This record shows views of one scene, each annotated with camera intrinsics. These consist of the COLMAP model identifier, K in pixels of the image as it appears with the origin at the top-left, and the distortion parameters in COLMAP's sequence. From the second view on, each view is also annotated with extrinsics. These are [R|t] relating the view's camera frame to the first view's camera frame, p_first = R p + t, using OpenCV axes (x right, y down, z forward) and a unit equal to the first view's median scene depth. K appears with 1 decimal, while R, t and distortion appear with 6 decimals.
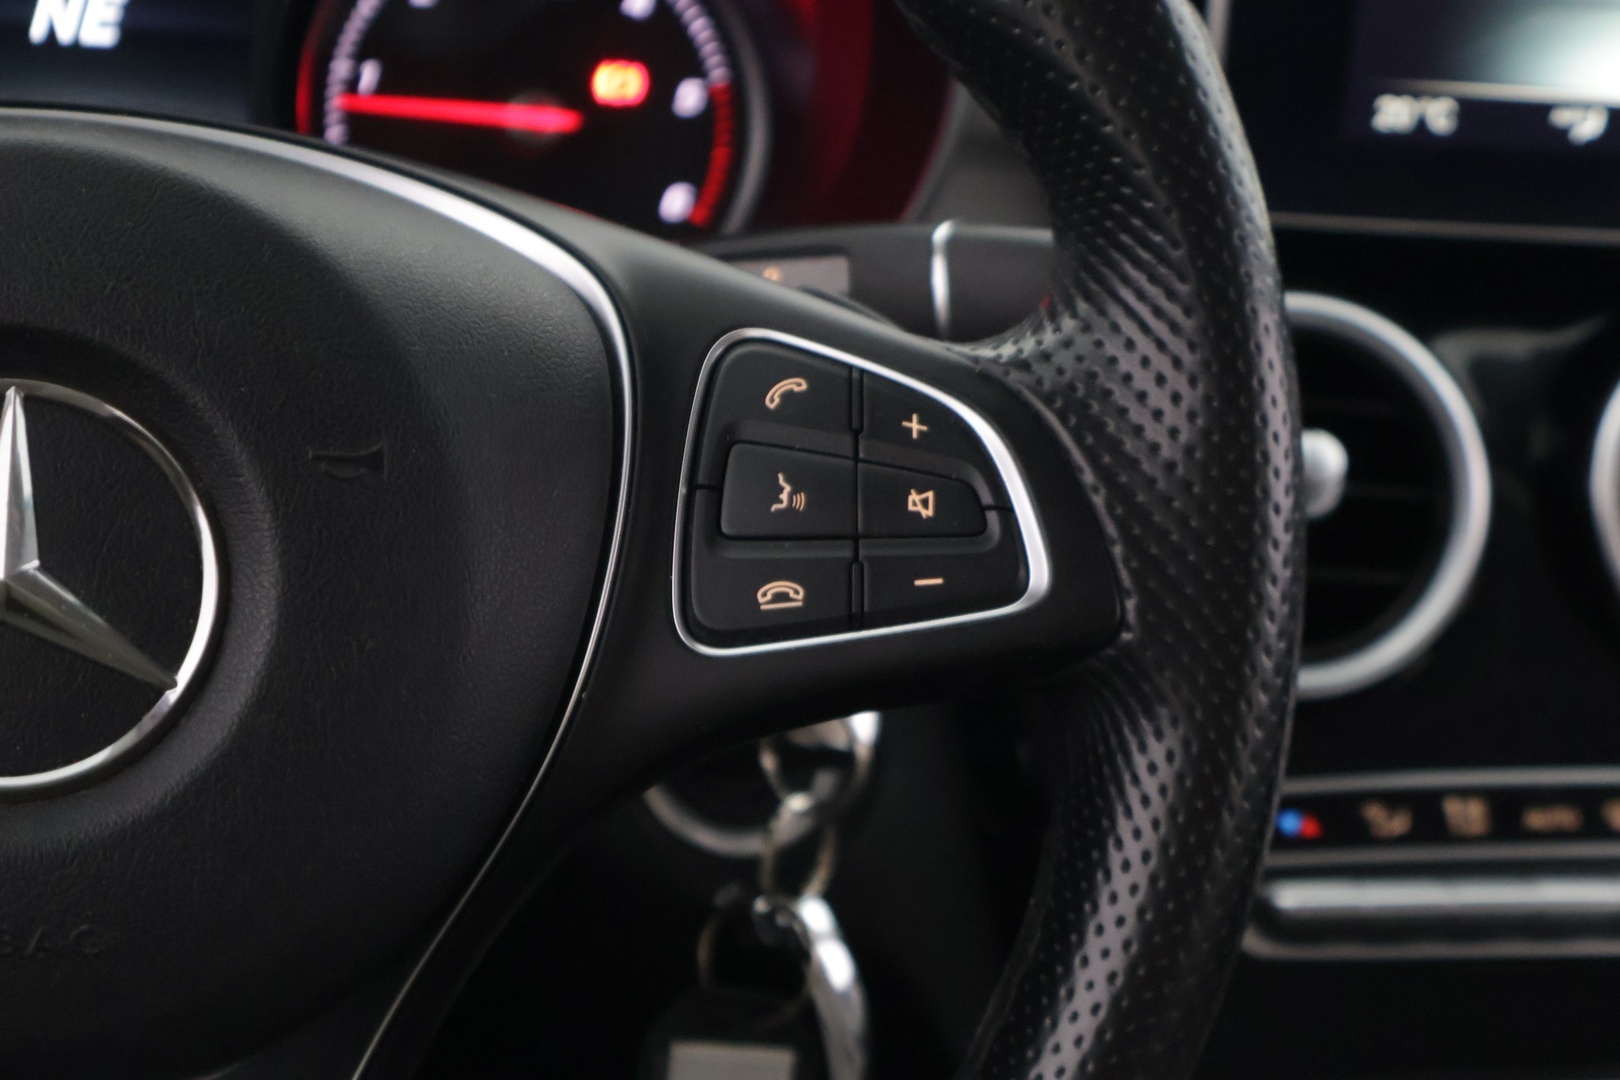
lens RADIAL K [[3309.2, 0, 838.4], [0, 3309.2, 537.5], [0, 0, 1]] dist [0.019560, -0.096243]
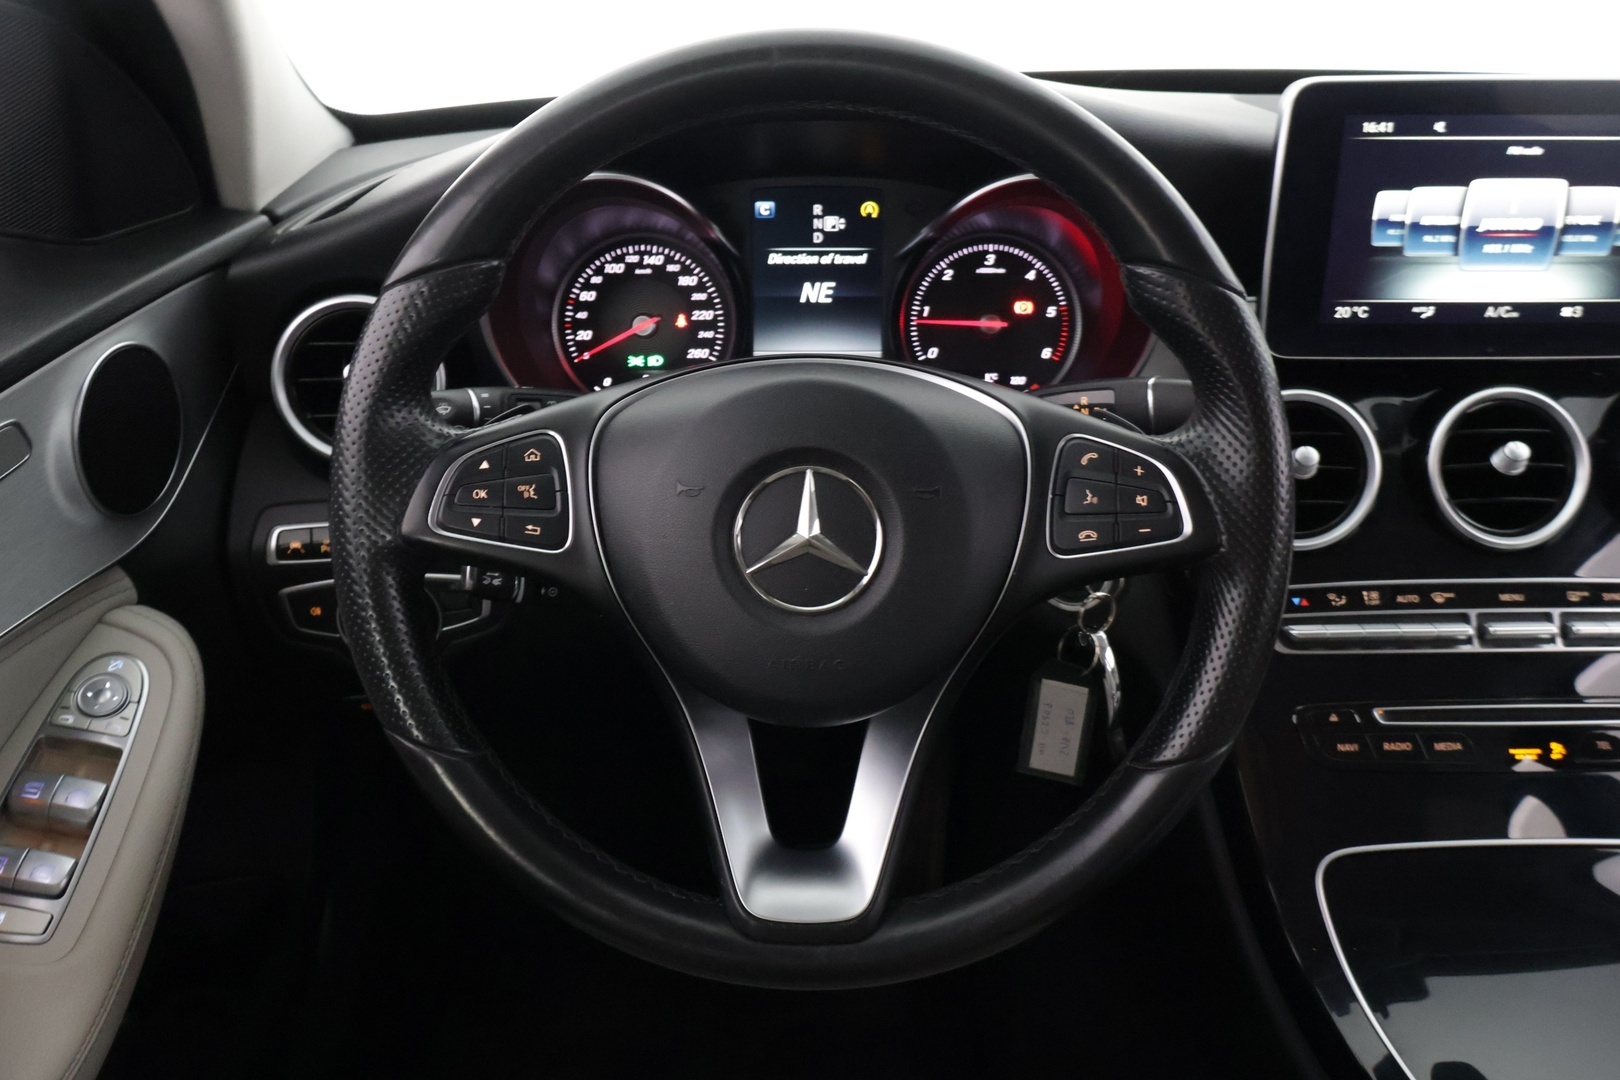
lens RADIAL K [[1366.9, 0, 812.6], [0, 1366.9, 534.5], [0, 0, 1]] dist [-0.002479, 0.012759]
pose [[0.975788, -0.007083, -0.218602, 0.006912], [0.023777, 0.996987, 0.073832, -0.069536], [0.217420, -0.077242, 0.973017, -0.123076]]
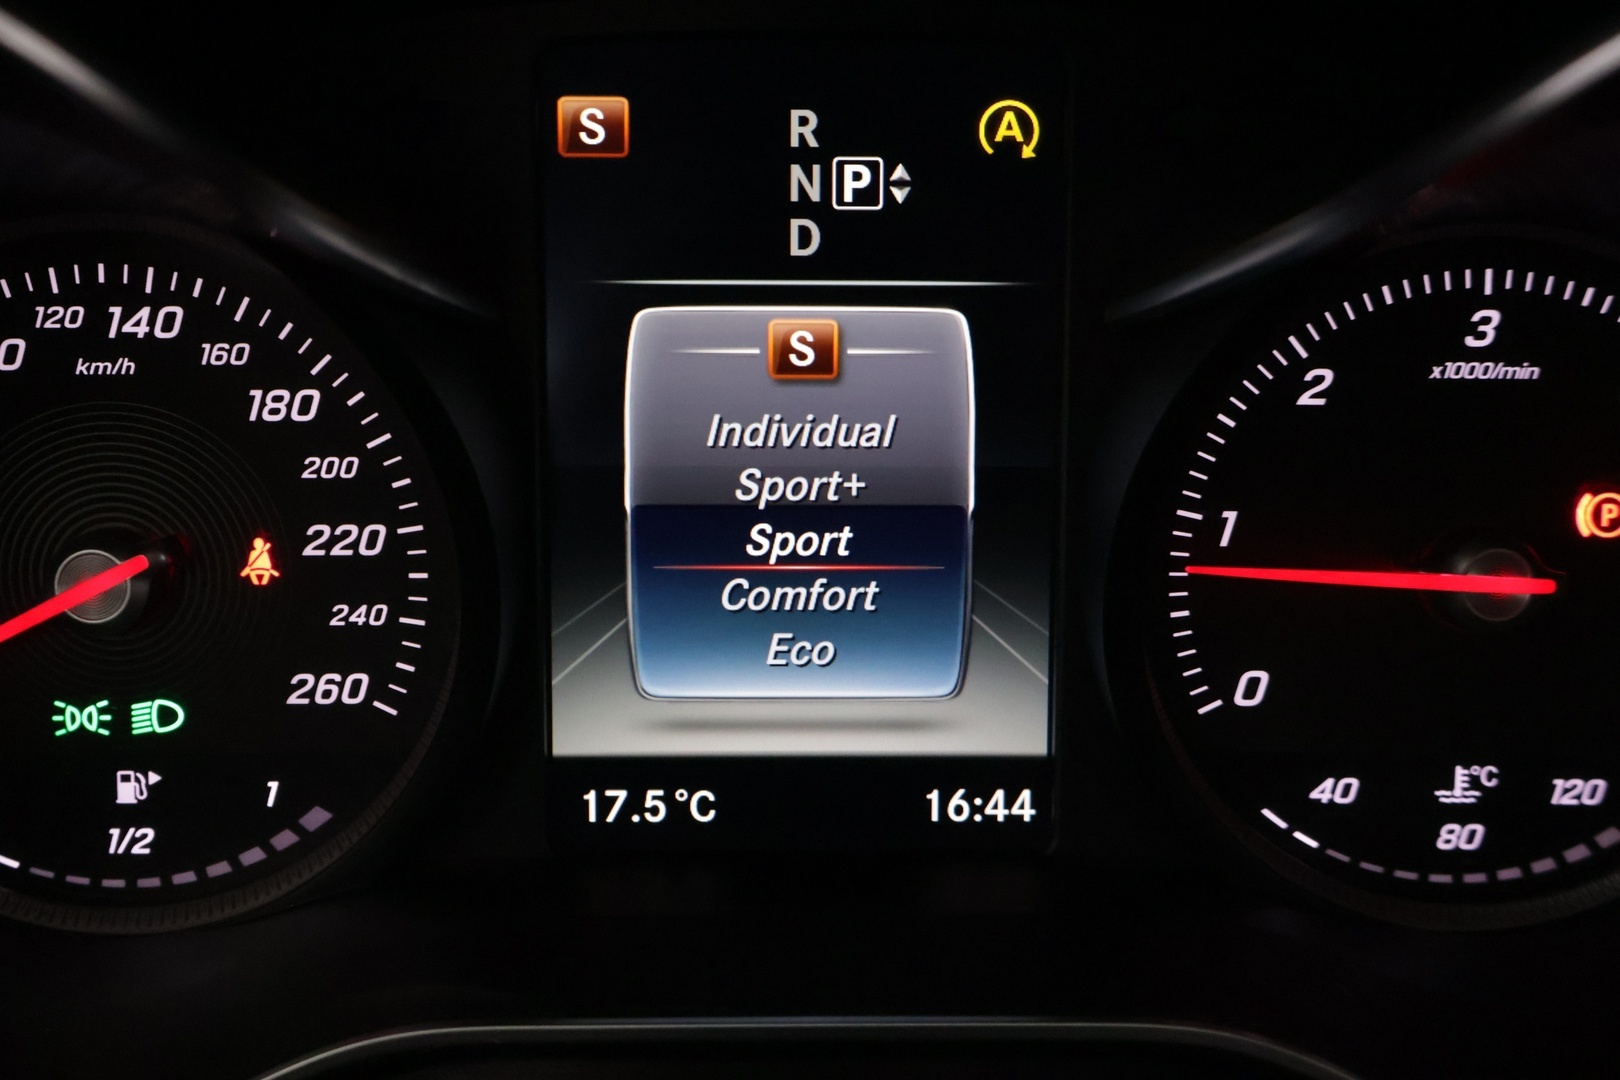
lens RADIAL K [[1928.8, 0, 807.5], [0, 1928.8, 557.3], [0, 0, 1]] dist [0.010465, 0.005857]
pose [[0.976684, -0.014599, -0.214183, -0.219005], [0.018012, 0.999740, 0.013992, -0.215577], [0.213923, -0.017524, 0.976693, 0.933904]]
